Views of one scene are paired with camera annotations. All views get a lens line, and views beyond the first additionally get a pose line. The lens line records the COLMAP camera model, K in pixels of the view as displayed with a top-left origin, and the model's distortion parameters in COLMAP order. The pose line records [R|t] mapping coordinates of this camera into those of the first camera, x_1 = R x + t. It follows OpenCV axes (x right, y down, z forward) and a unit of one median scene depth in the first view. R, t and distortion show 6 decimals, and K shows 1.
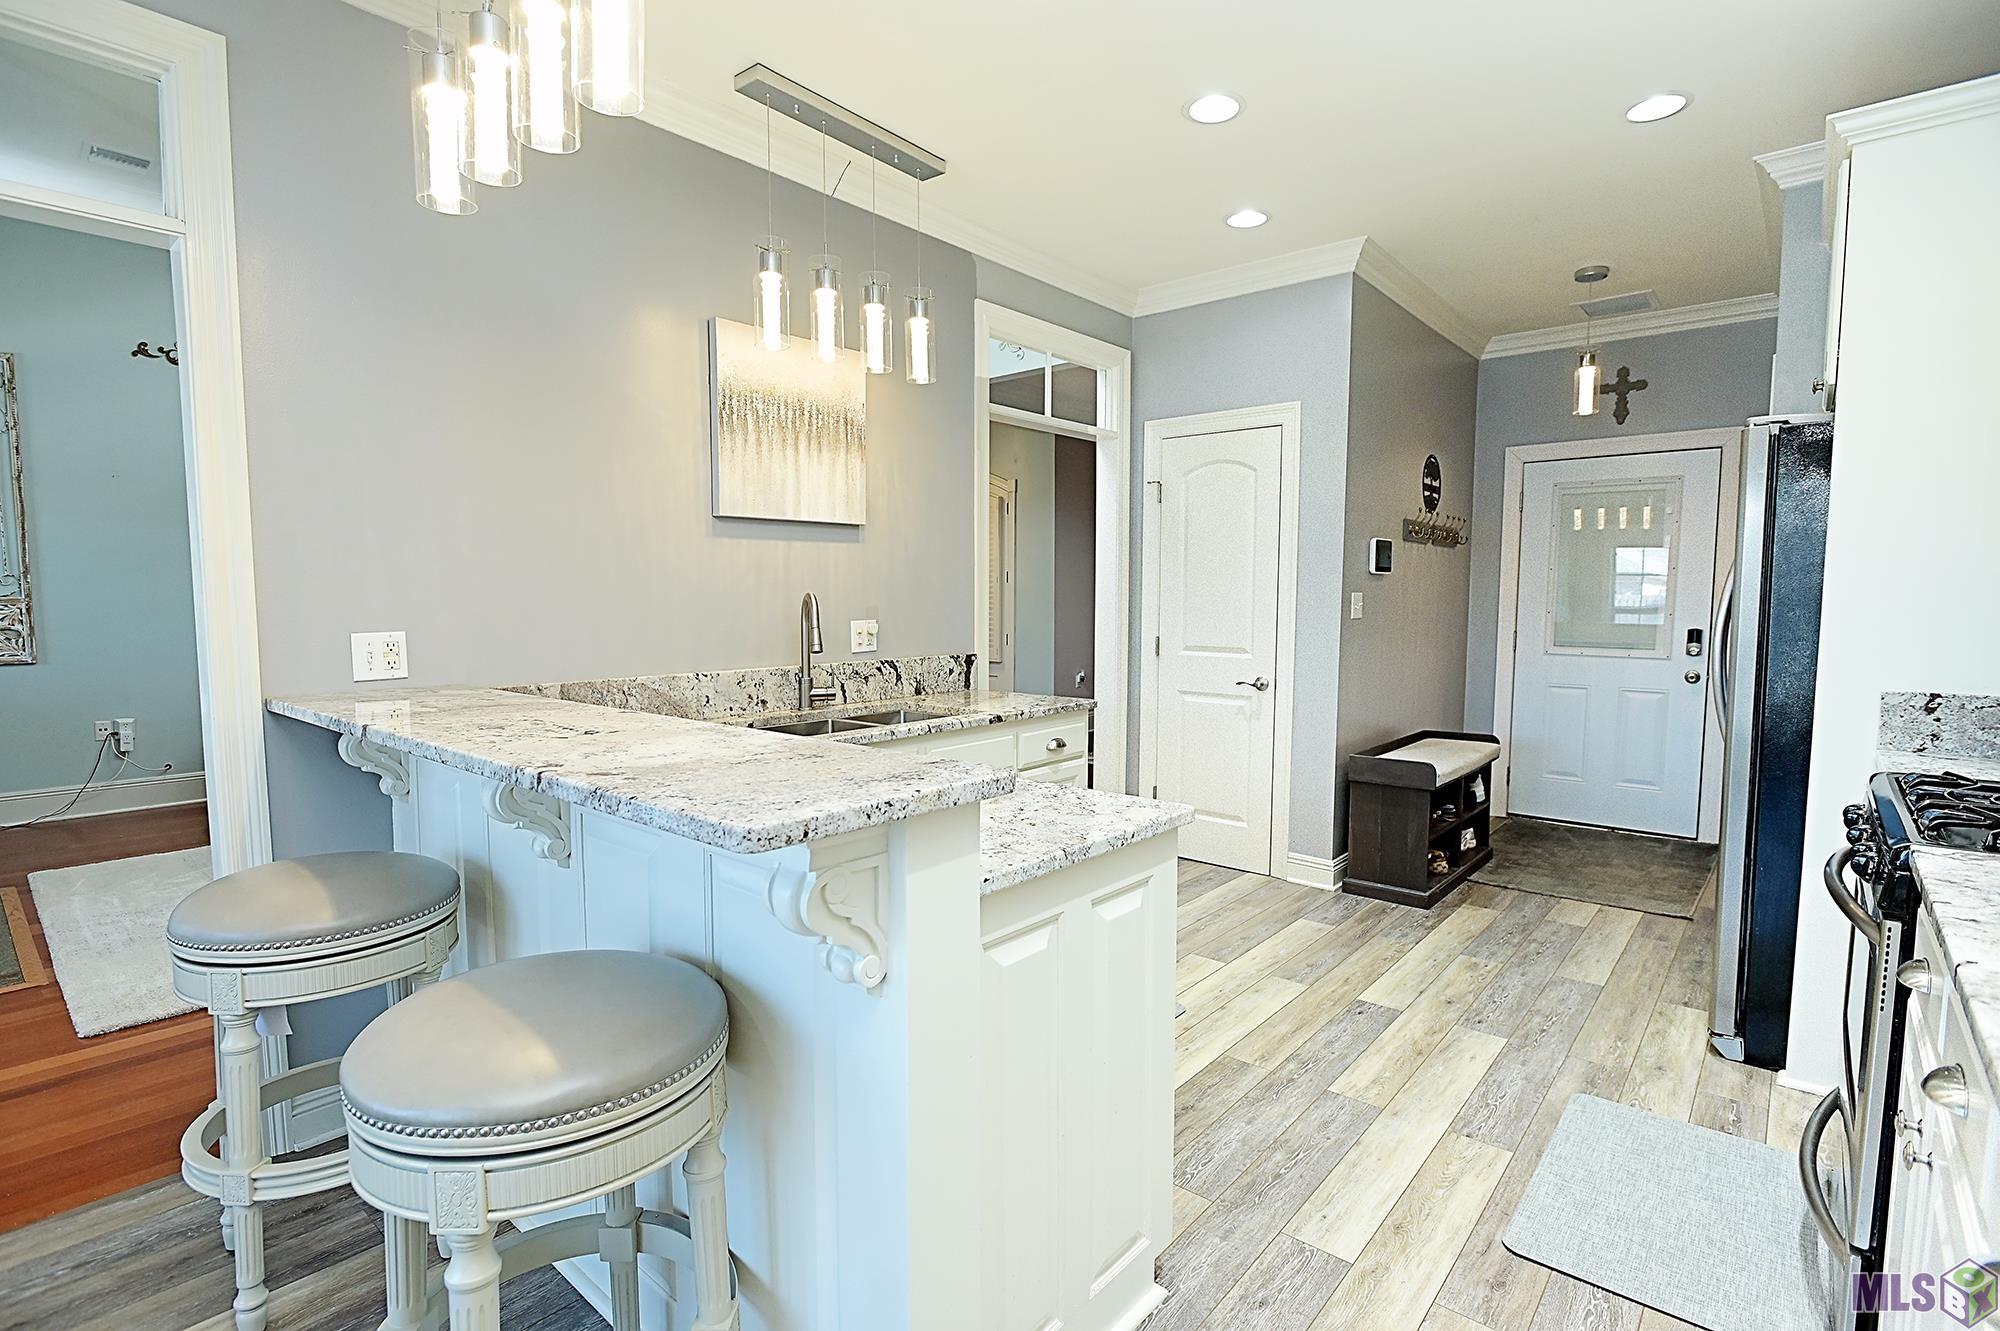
lens RADIAL K [[953.8, 0, 1006.1], [0, 953.8, 678.1], [0, 0, 1]] dist [-0.015324, 0.002492]
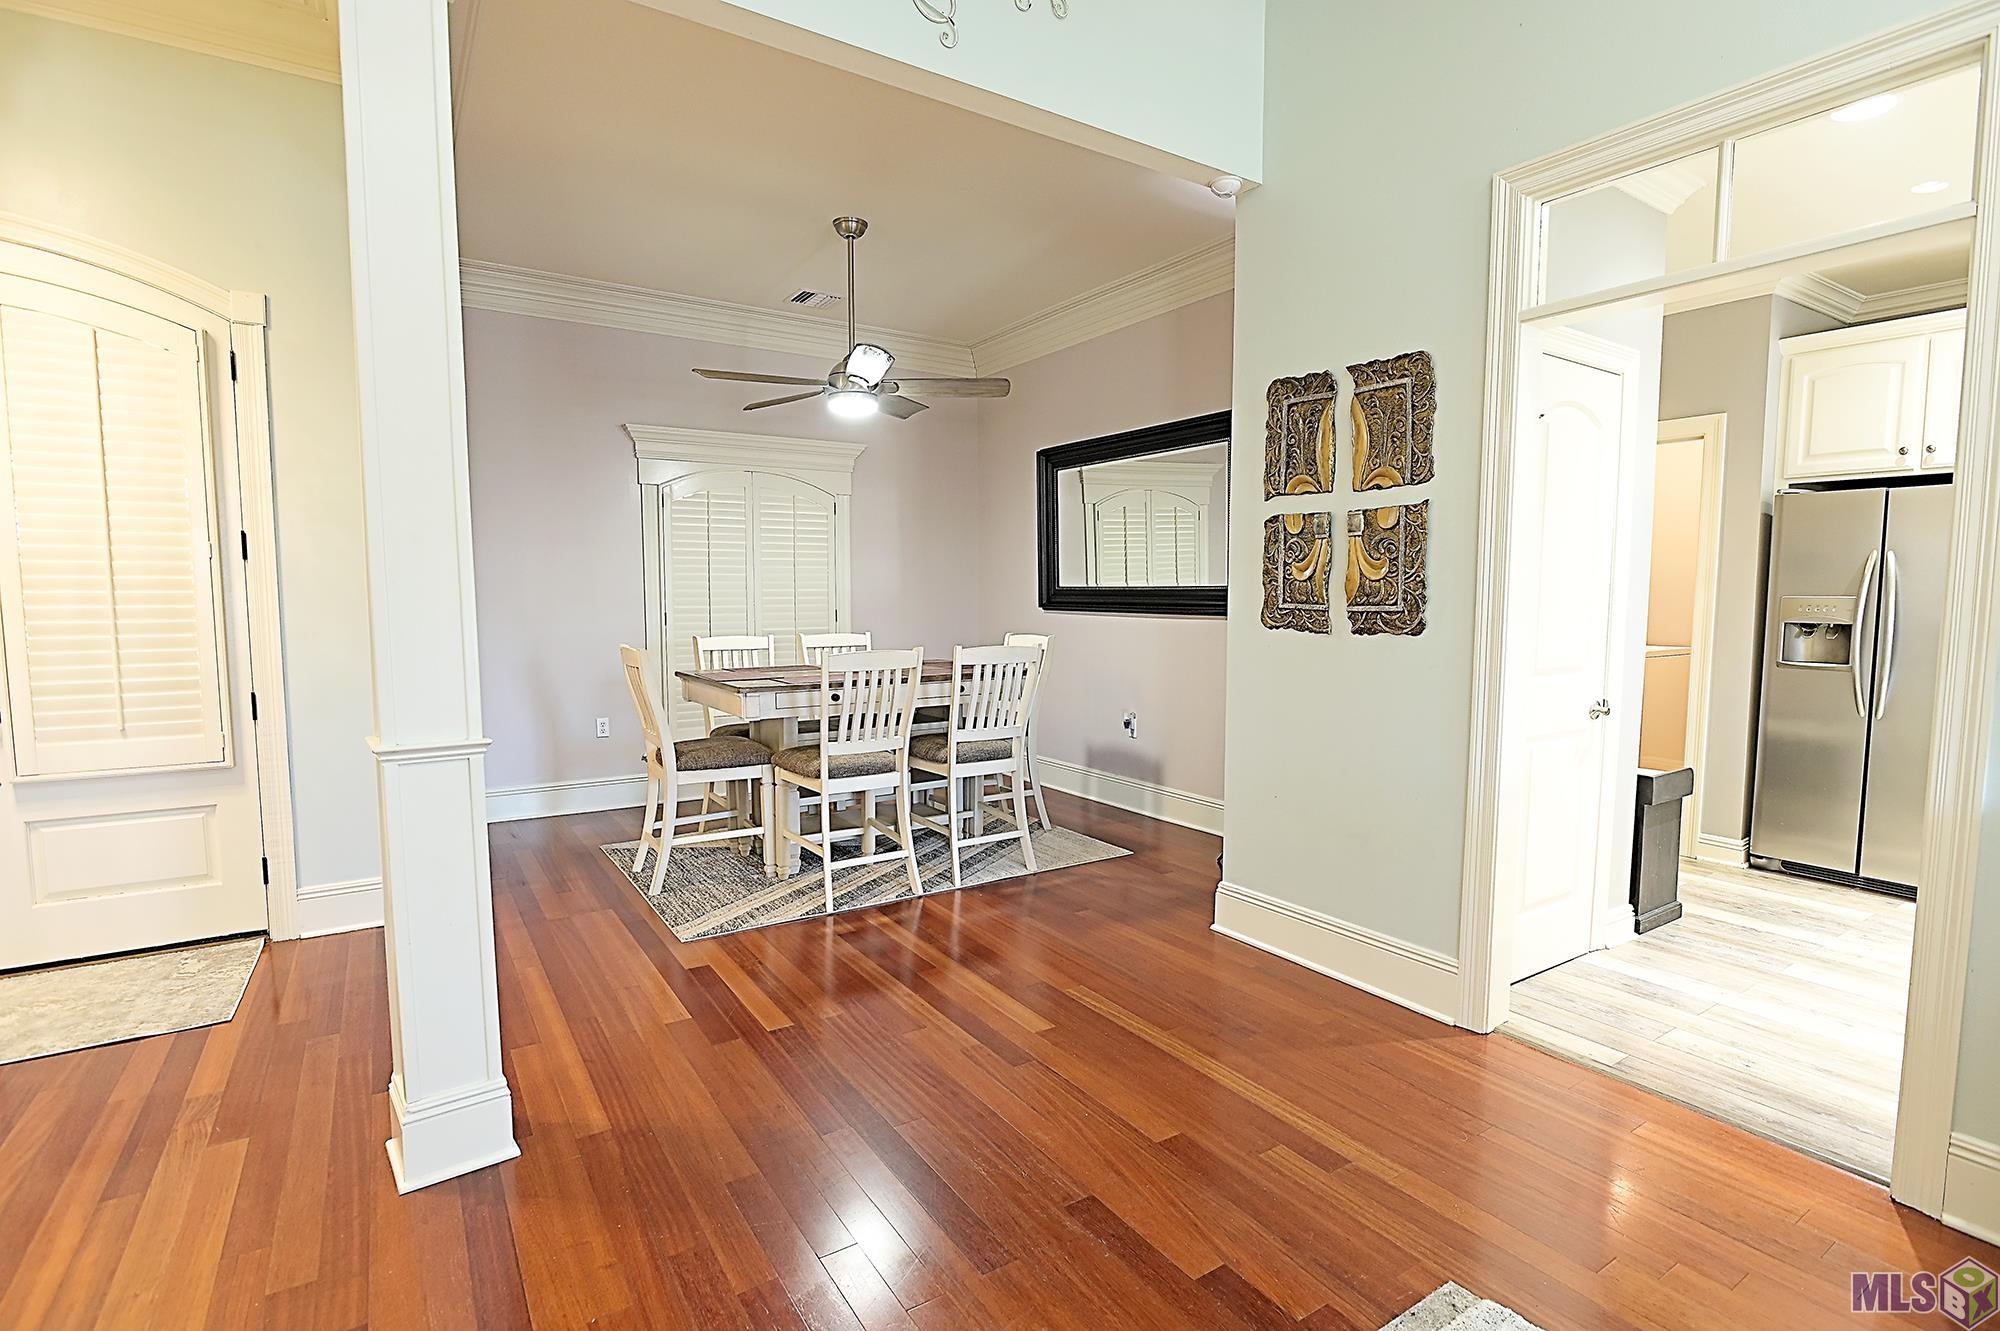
lens RADIAL K [[953.8, 0, 998.8], [0, 953.8, 657.1], [0, 0, 1]] dist [-0.015324, 0.002492]
pose [[0.279017, -0.064380, 0.958126, -0.731806], [0.082290, 0.995683, 0.042940, -0.132211], [-0.956754, 0.066863, 0.283111, 1.535775]]
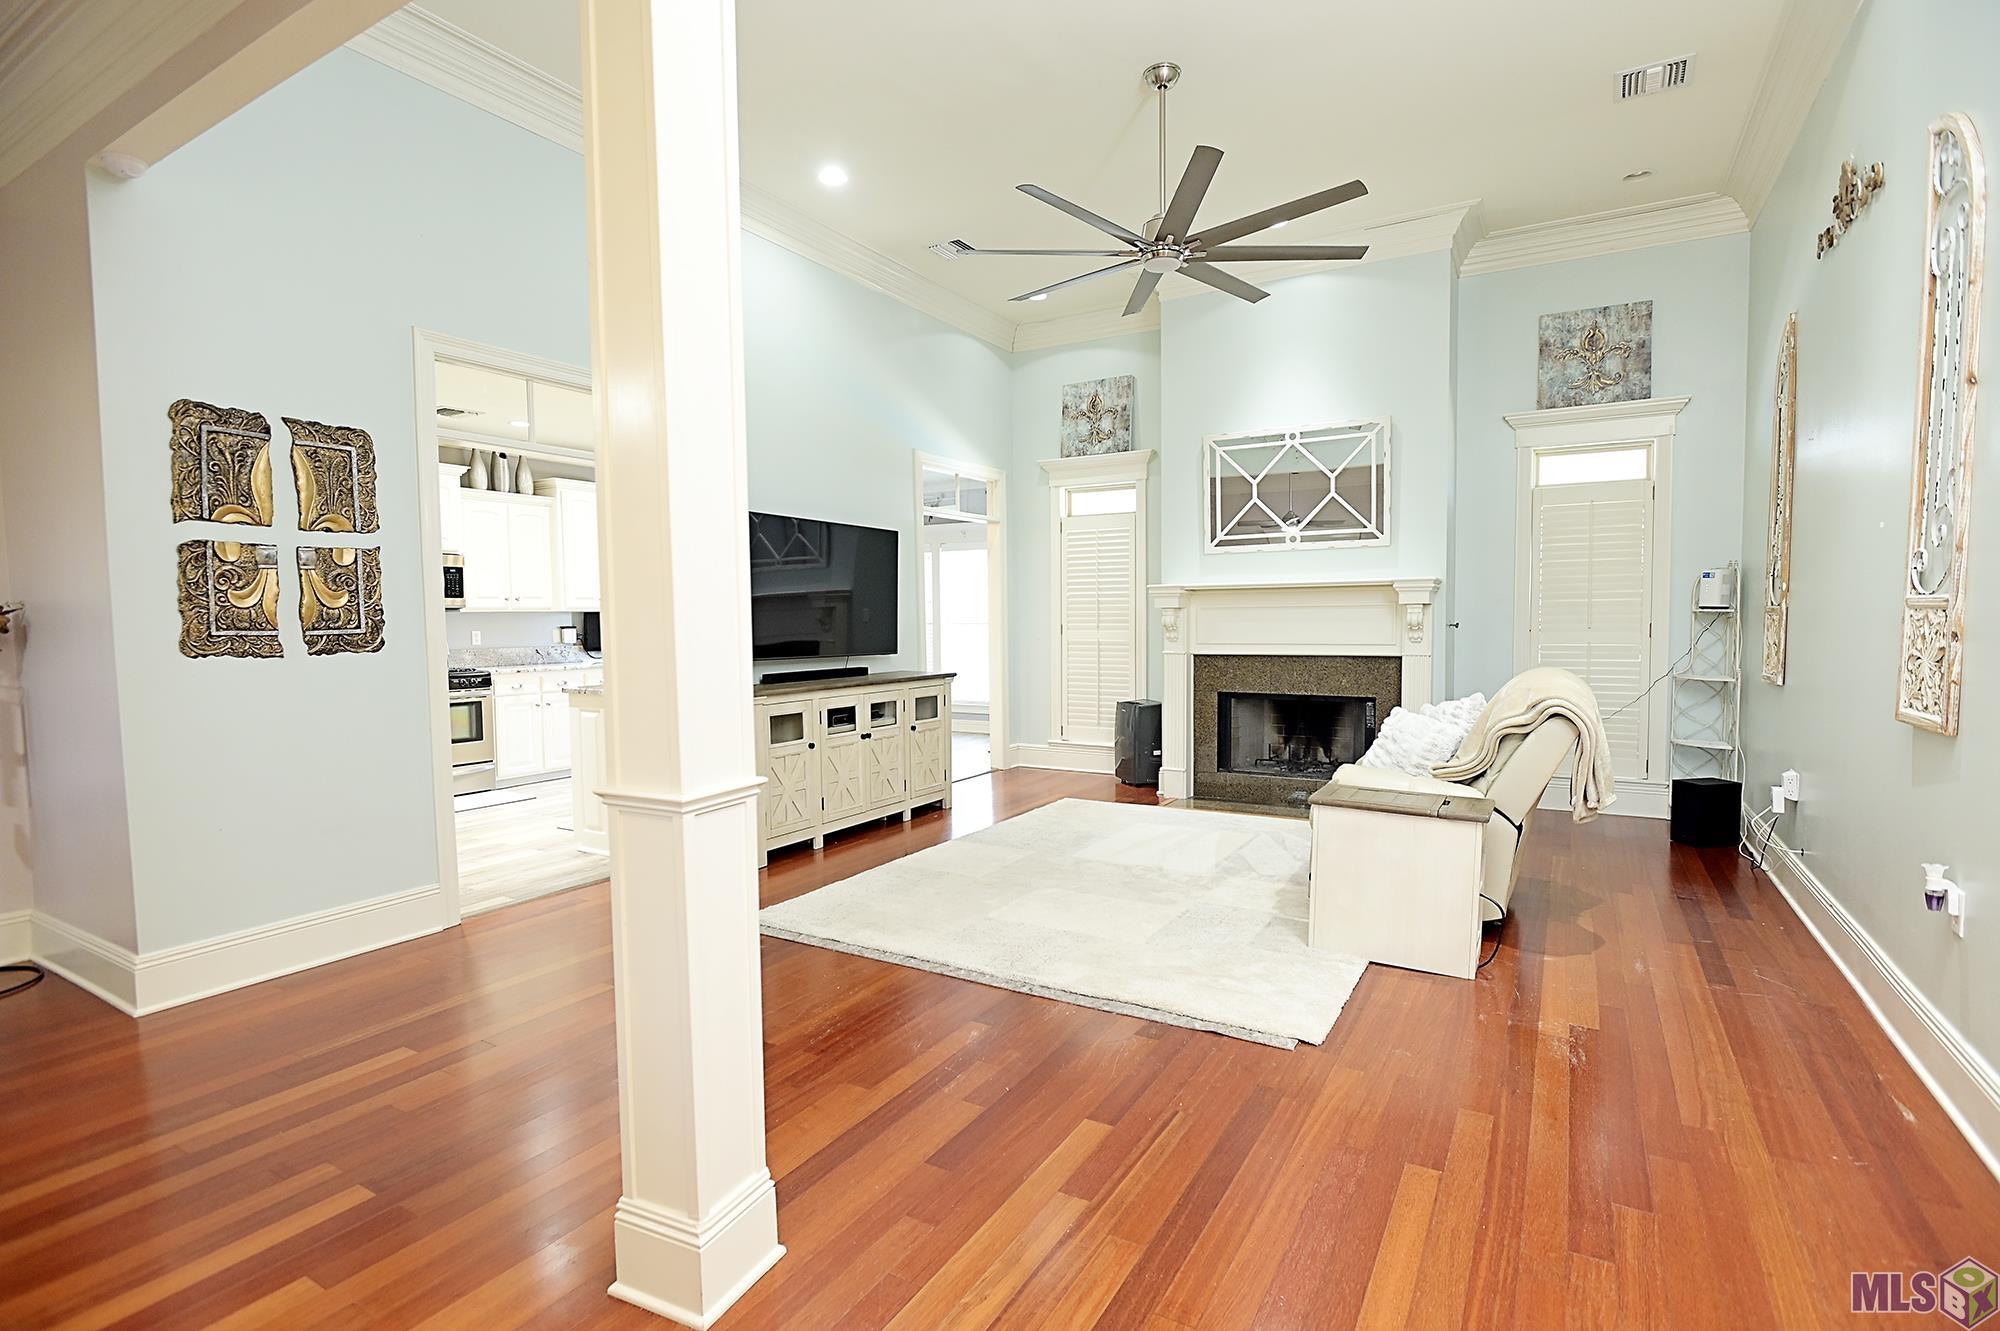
lens RADIAL K [[953.8, 0, 990.4], [0, 953.8, 660.8], [0, 0, 1]] dist [-0.015324, 0.002492]
pose [[-0.986828, 0.028958, -0.159161, -0.336796], [0.007776, 0.991202, 0.132128, -0.209870], [0.161587, 0.129150, -0.978371, 2.572789]]
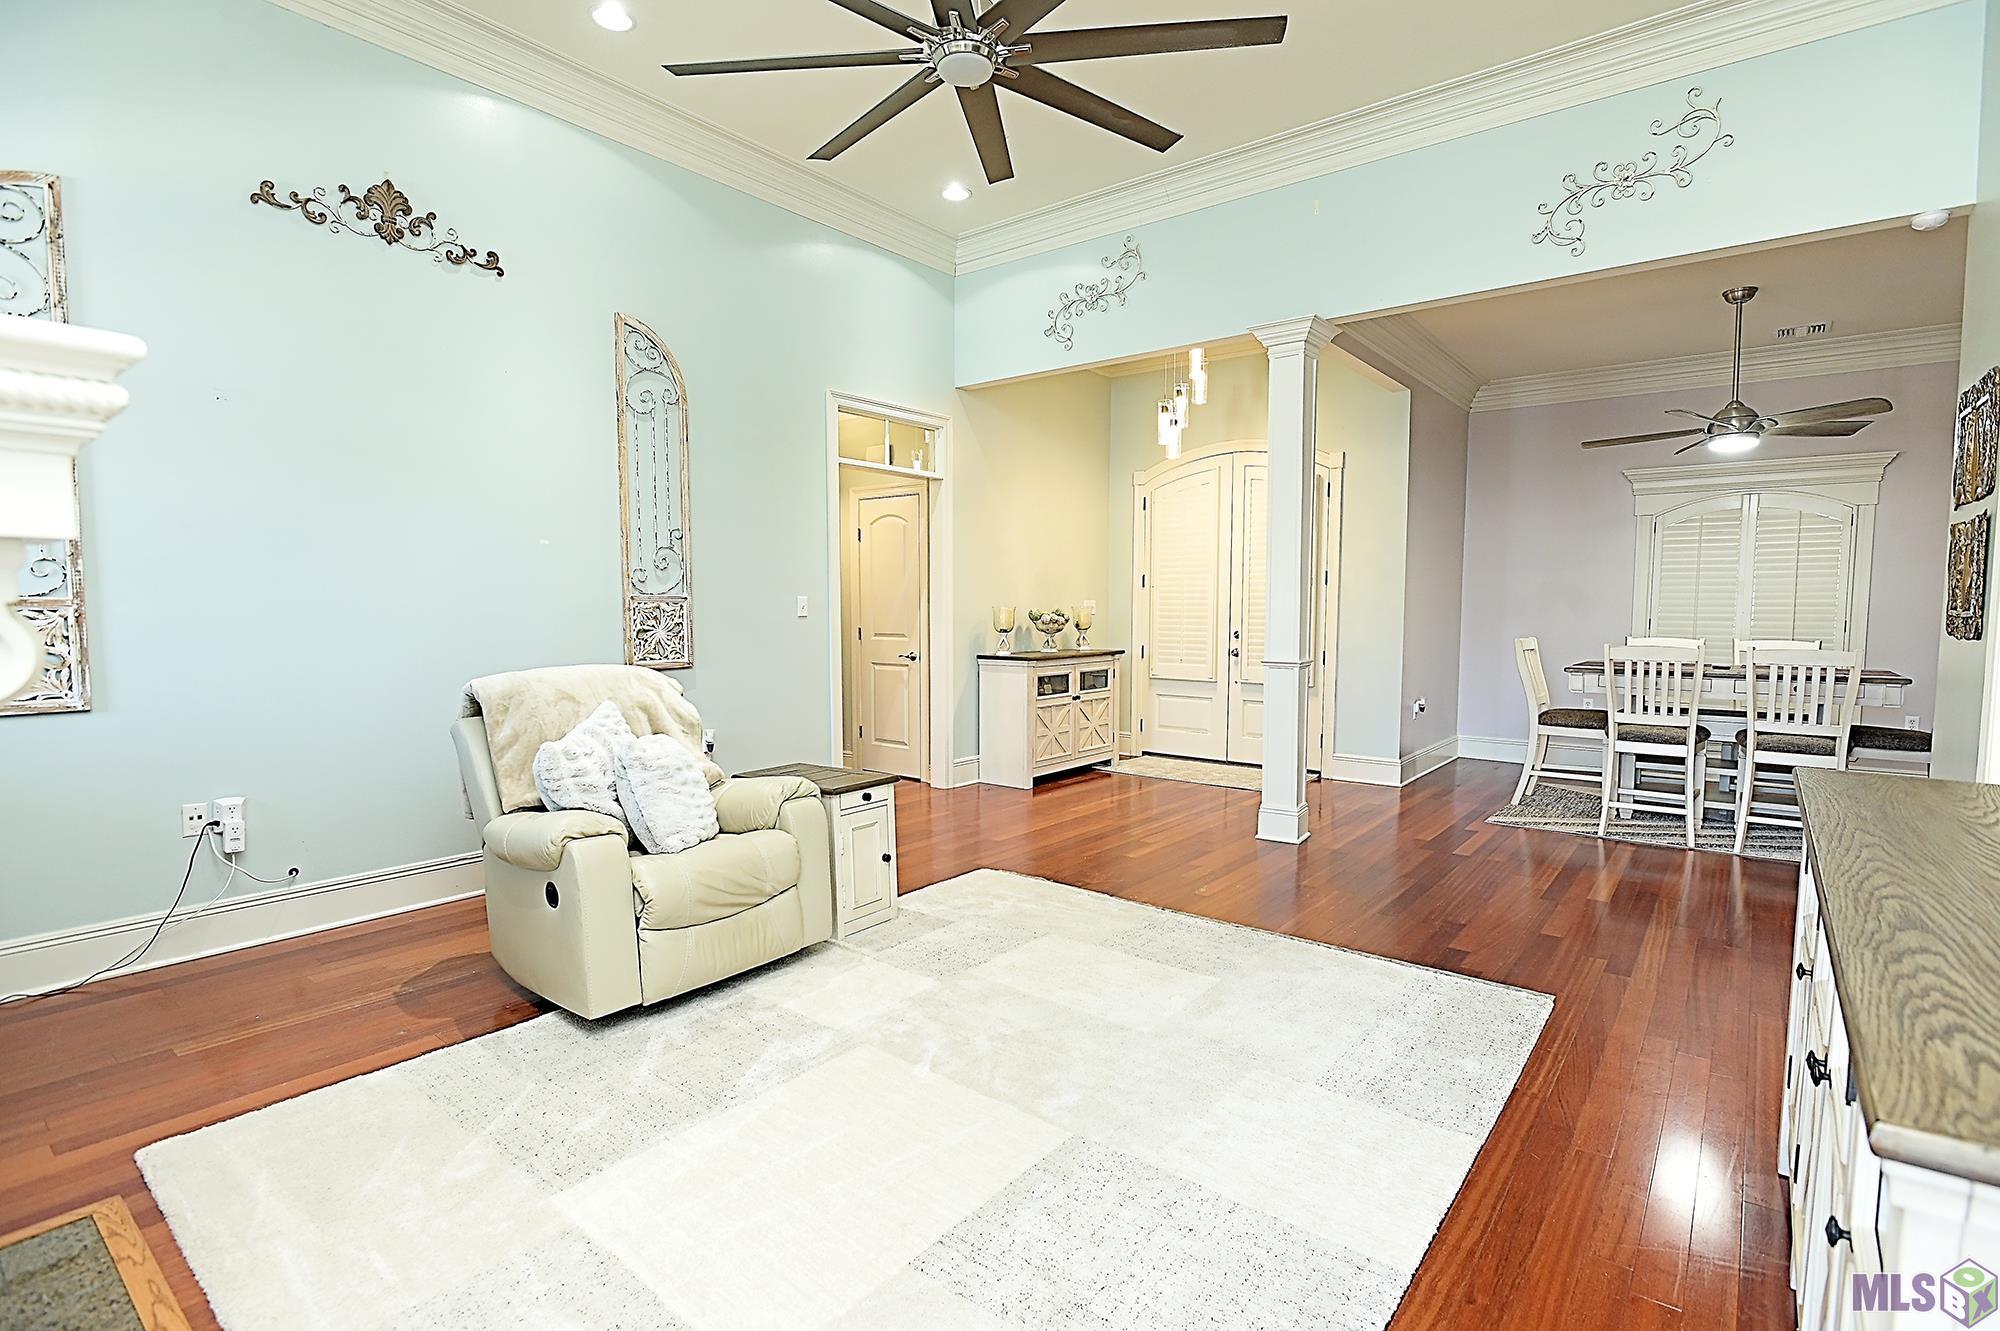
lens RADIAL K [[953.8, 0, 1015.9], [0, 953.8, 677.2], [0, 0, 1]] dist [-0.015324, 0.002492]
pose [[0.998836, -0.000127, 0.048230, -0.748637], [0.000509, 0.999969, -0.007912, -0.048717], [-0.048227, 0.007928, 0.998805, 0.598004]]
